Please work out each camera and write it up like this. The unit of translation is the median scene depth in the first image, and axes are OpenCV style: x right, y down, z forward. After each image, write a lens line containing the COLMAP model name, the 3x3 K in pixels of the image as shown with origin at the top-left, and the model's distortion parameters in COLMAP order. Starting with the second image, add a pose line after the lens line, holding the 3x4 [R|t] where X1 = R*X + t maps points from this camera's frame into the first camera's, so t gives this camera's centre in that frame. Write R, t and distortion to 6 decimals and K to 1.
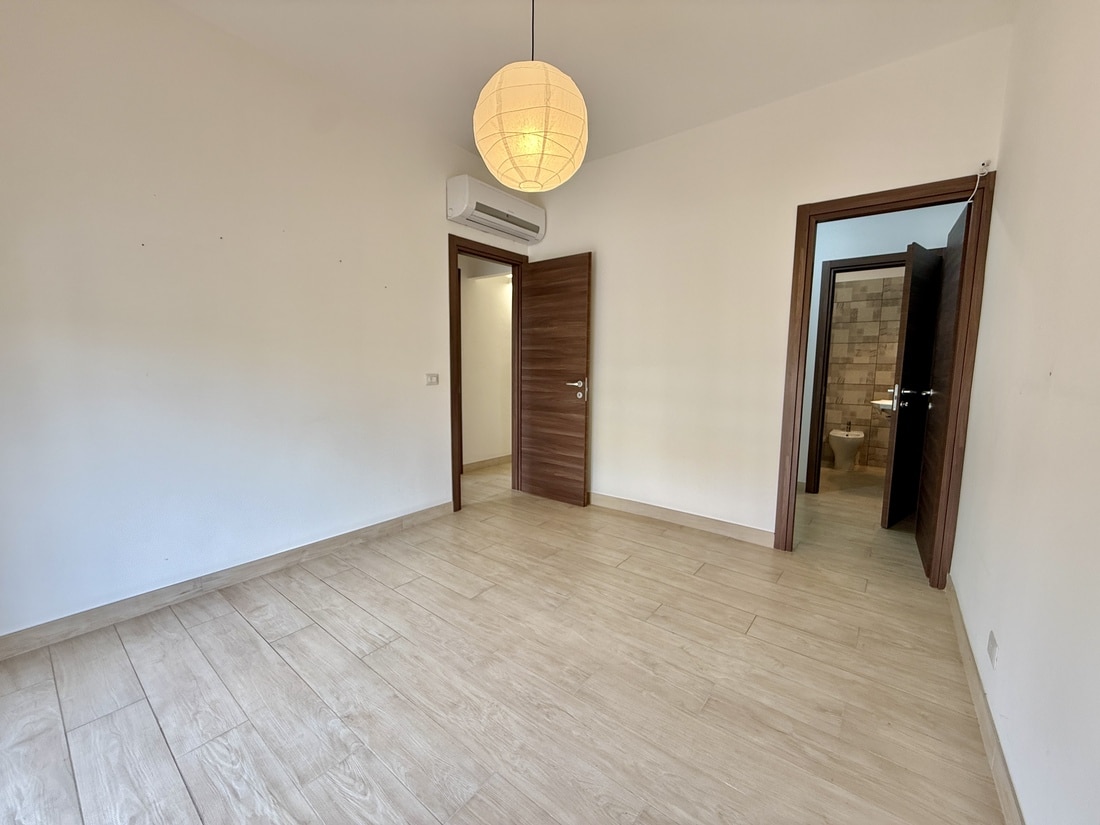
lens RADIAL K [[439.5, 0, 549.4], [0, 439.5, 411.5], [0, 0, 1]] dist [-0.000783, 0.000474]
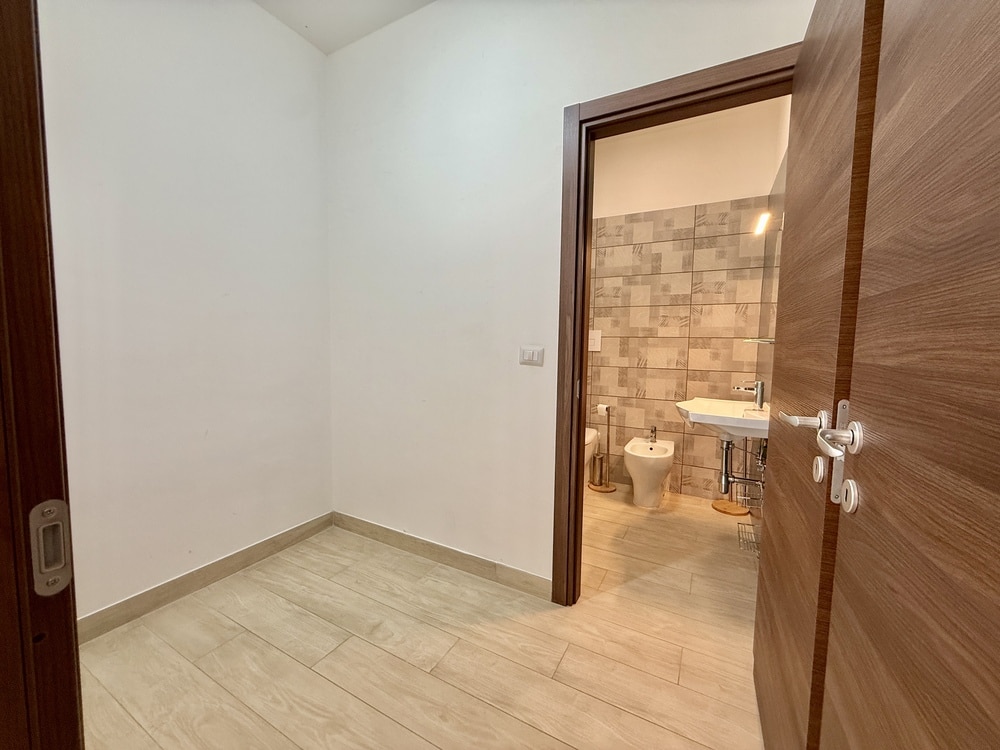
lens RADIAL K [[399.6, 0, 498.6], [0, 399.6, 373.6], [0, 0, 1]] dist [-0.000783, 0.000474]
pose [[0.986579, -0.006377, 0.163158, 0.365767], [0.011756, 0.999418, -0.032020, -0.039425], [-0.162859, 0.033508, 0.986080, 0.460820]]
